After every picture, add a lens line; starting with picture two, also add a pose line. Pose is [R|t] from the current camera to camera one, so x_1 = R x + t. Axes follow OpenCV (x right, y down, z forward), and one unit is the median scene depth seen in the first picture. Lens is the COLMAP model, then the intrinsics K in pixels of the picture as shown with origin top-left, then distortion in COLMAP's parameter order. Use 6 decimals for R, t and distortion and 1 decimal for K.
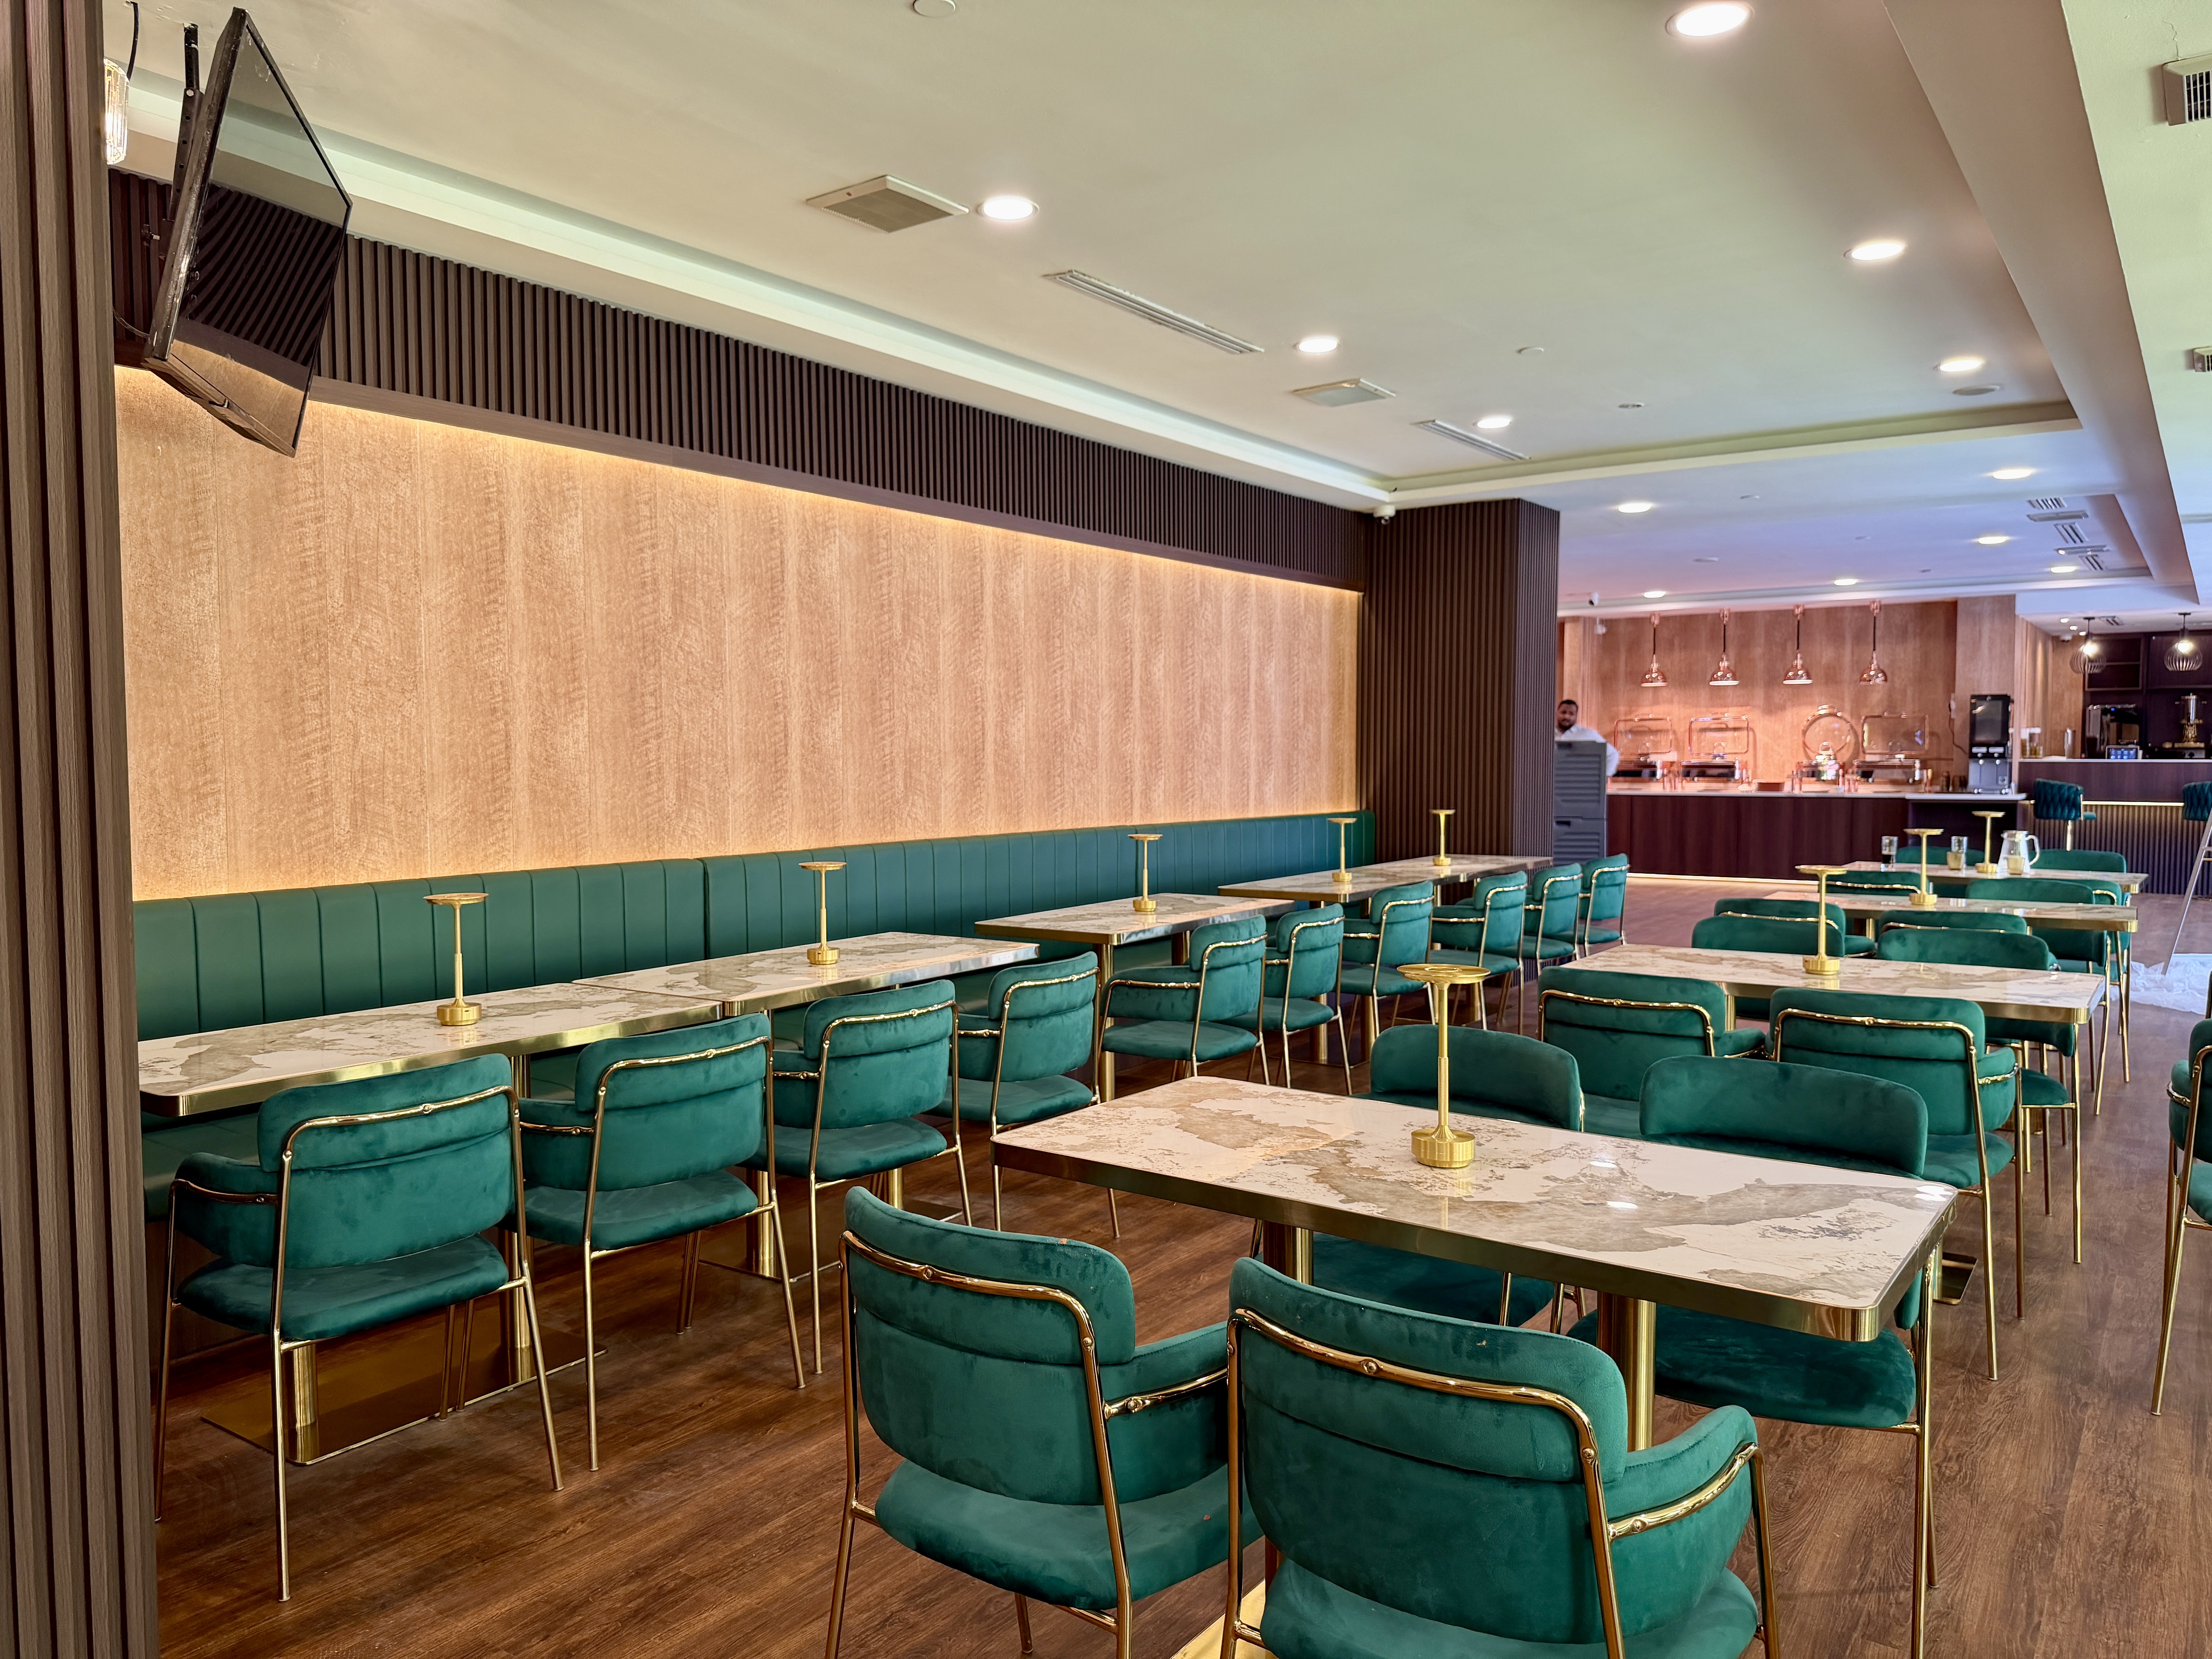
lens RADIAL K [[1553.1, 0, 1105.5], [0, 1553.1, 834.3], [0, 0, 1]] dist [0.028260, -0.030638]
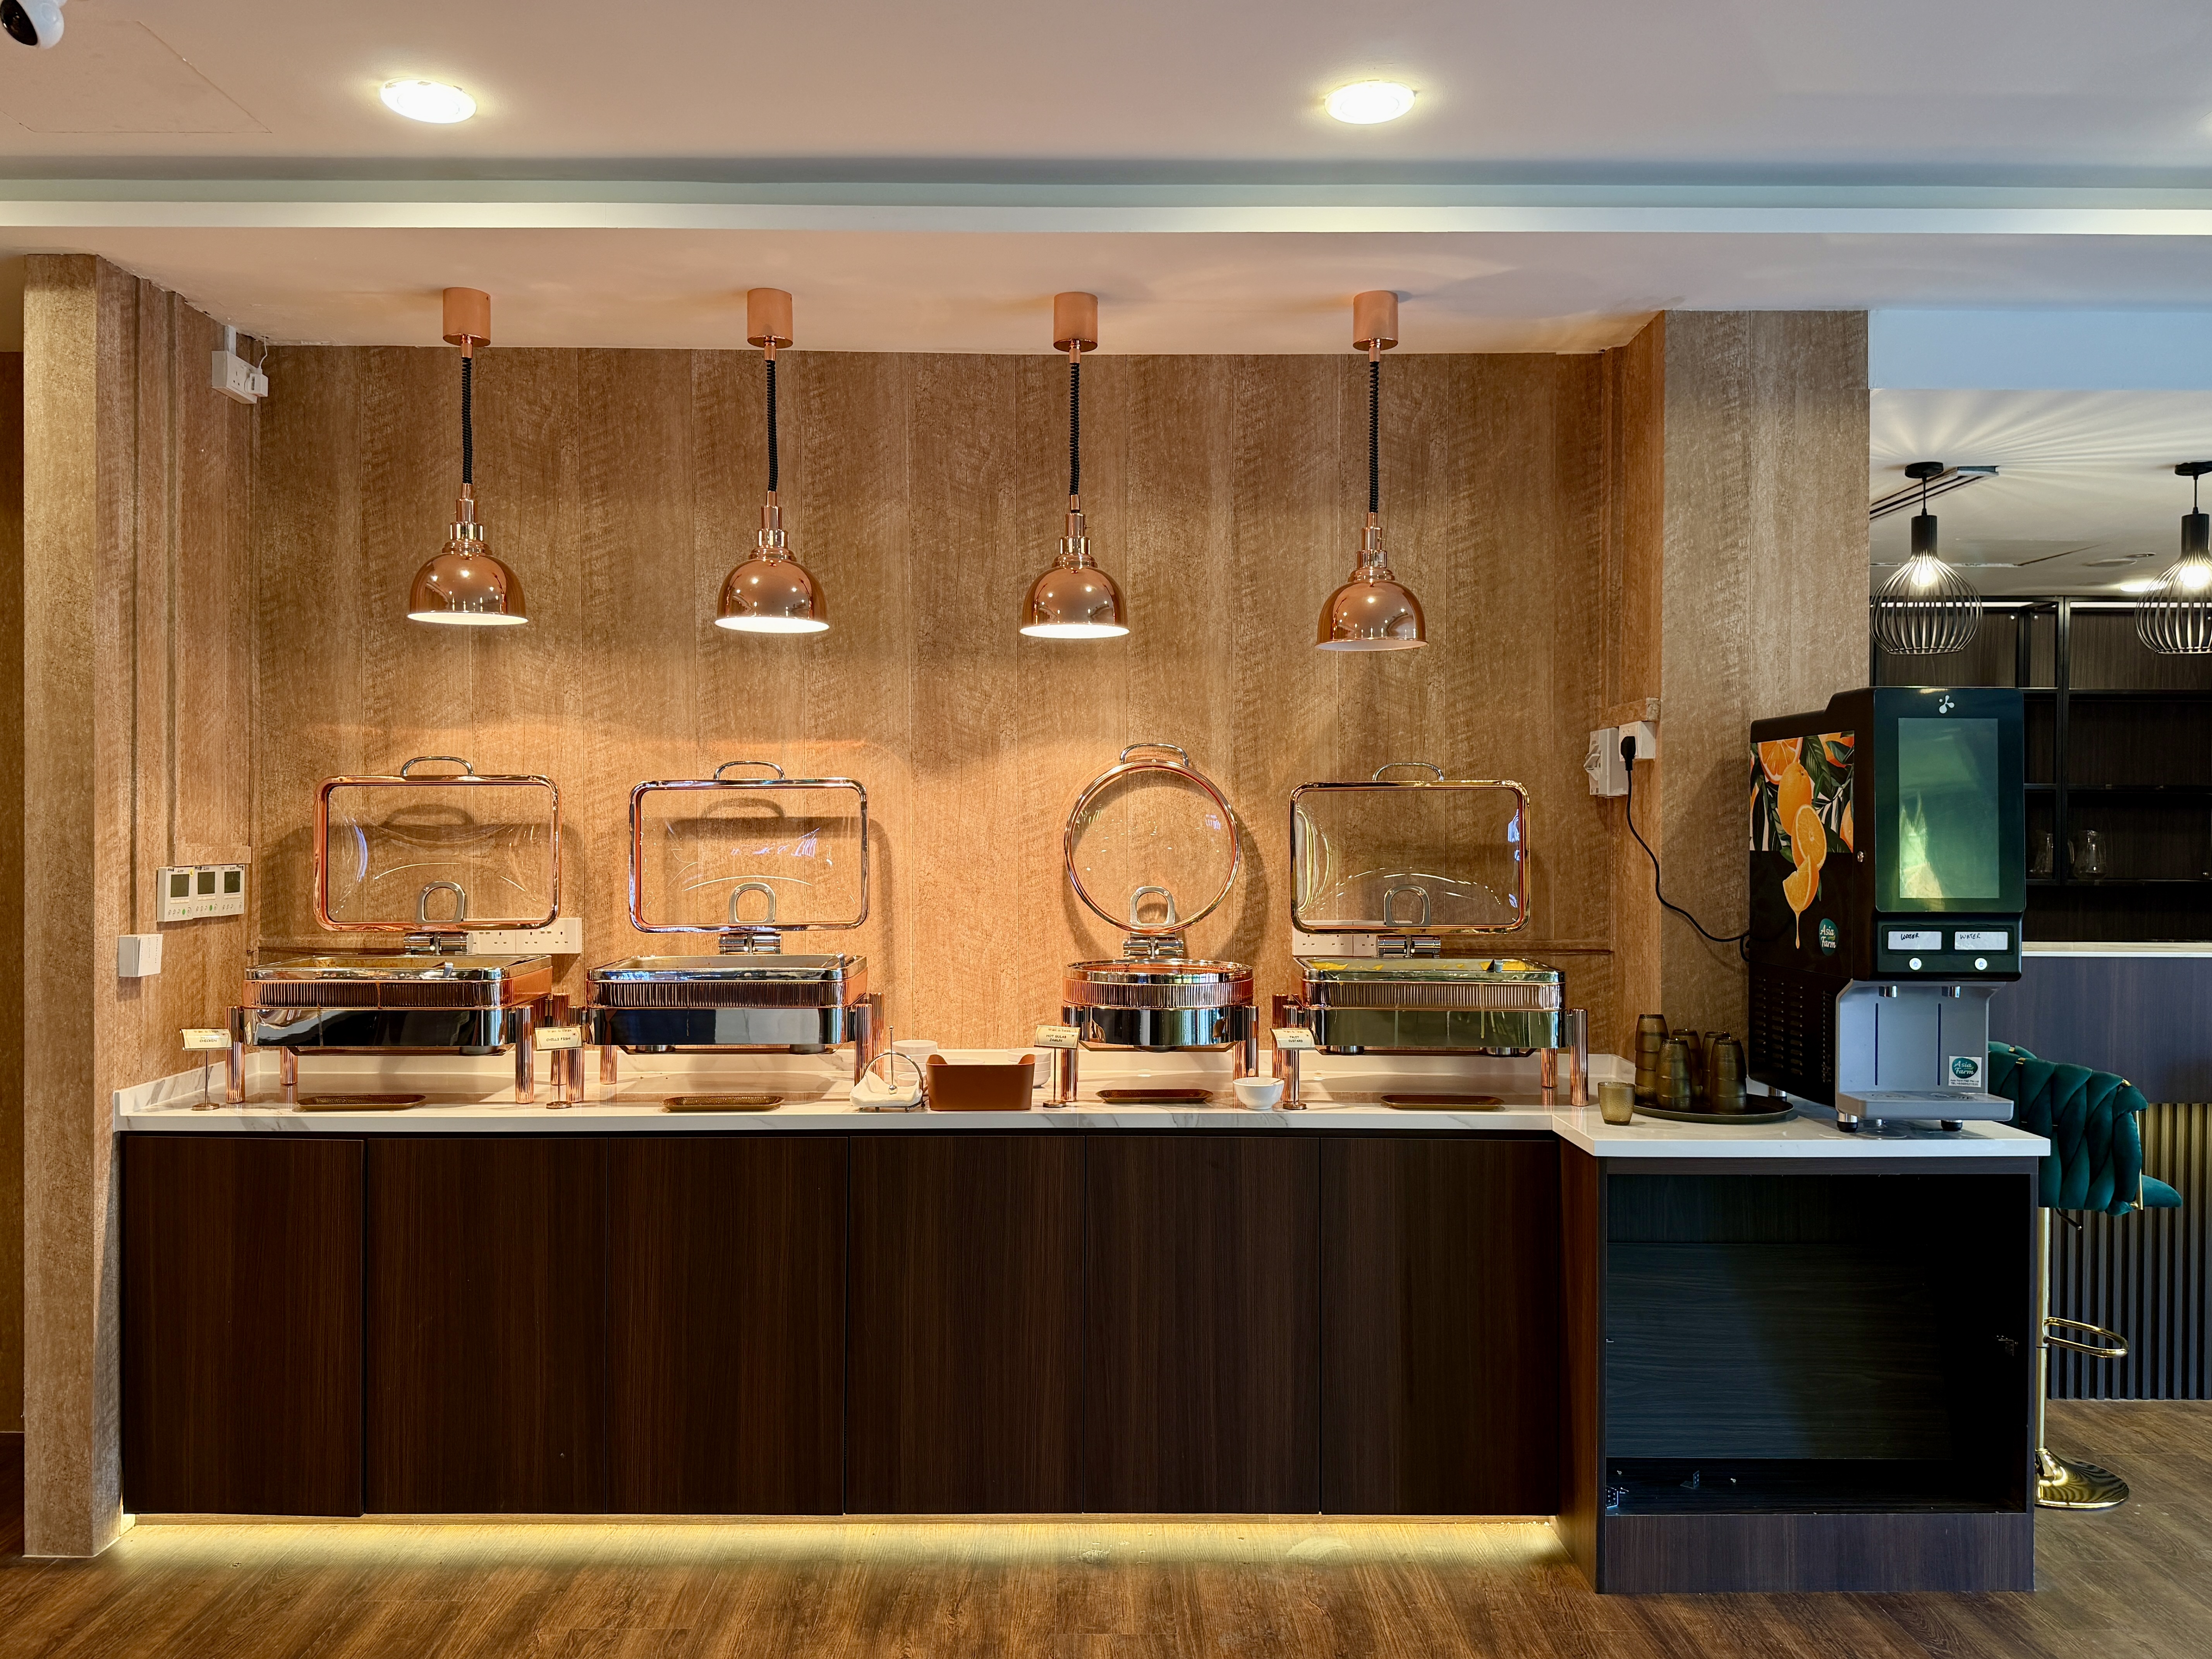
lens RADIAL K [[1688.2, 0, 1121.8], [0, 1688.2, 850.9], [0, 0, 1]] dist [0.049922, -0.006997]
pose [[0.805567, 0.000388, 0.592505, 0.313288], [0.026165, 0.999001, -0.036227, -0.057813], [-0.591927, 0.044687, 0.804752, 0.830405]]
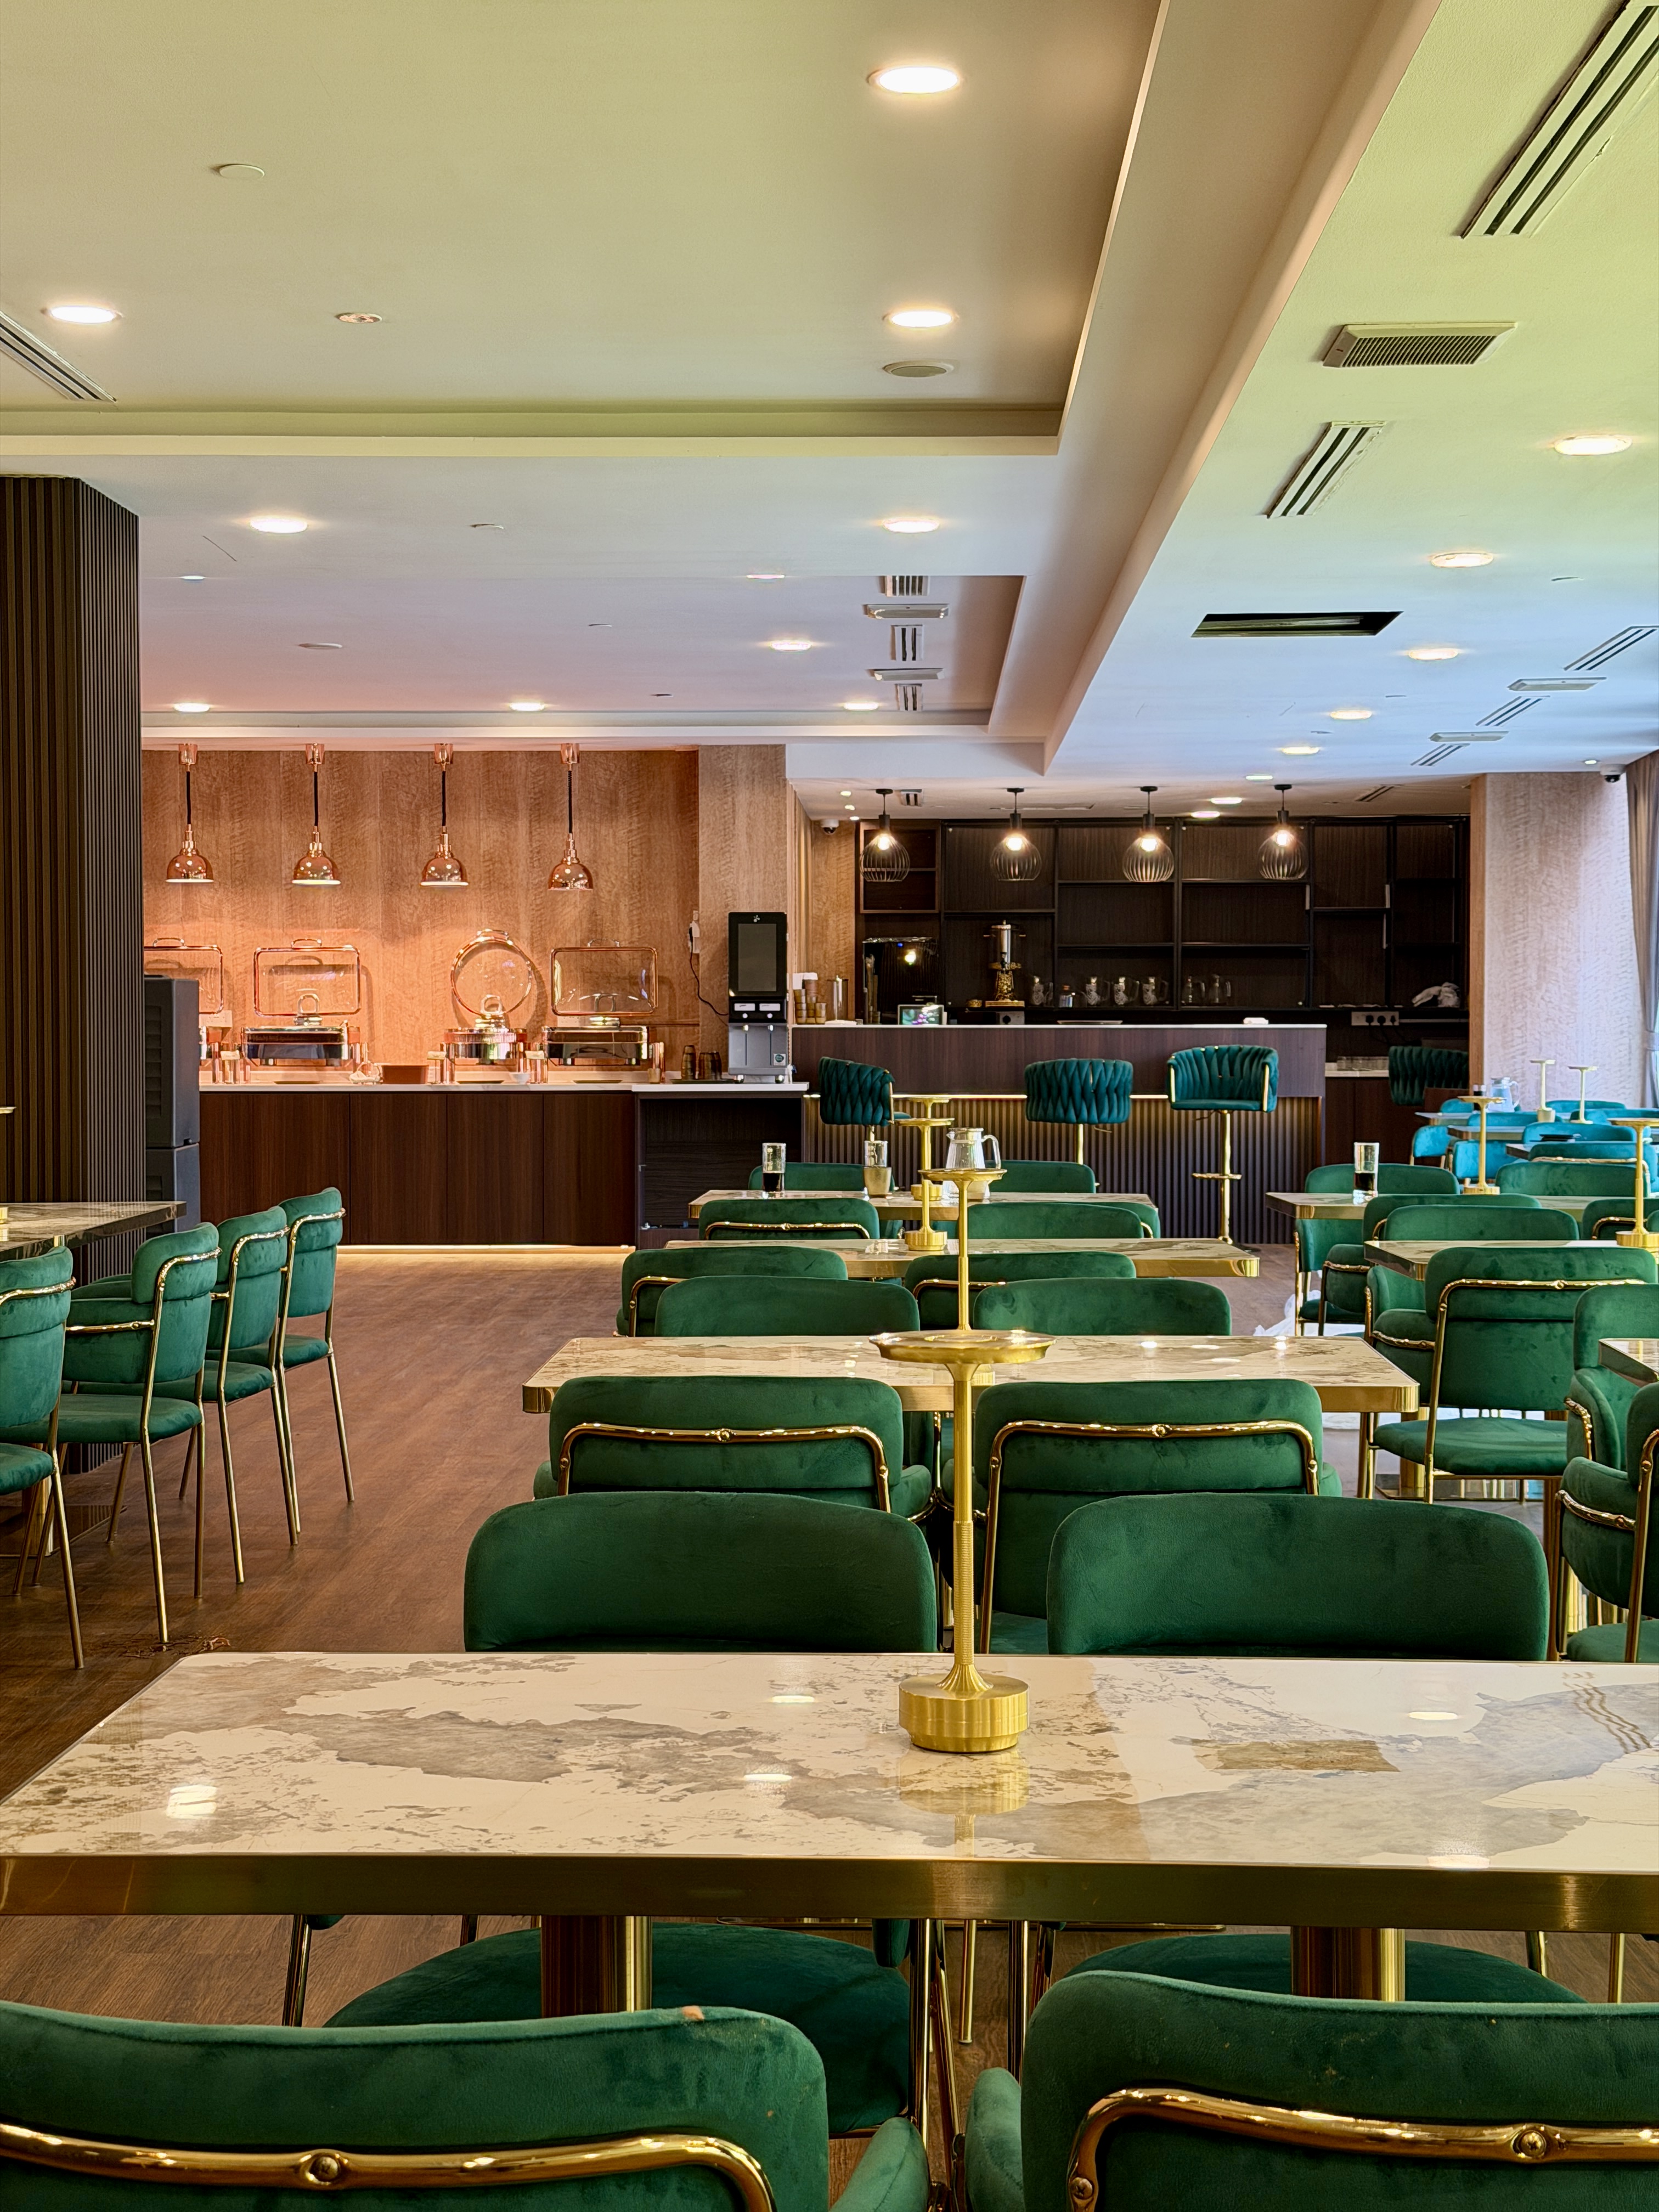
lens RADIAL K [[3057.1, 0, 829.9], [0, 3057.1, 1098.4], [0, 0, 1]] dist [0.098794, 0.000000]
pose [[0.824971, -0.011681, 0.565055, -0.057016], [0.028959, 0.999347, -0.021621, 0.005390], [-0.564433, 0.034201, 0.824770, 0.039432]]
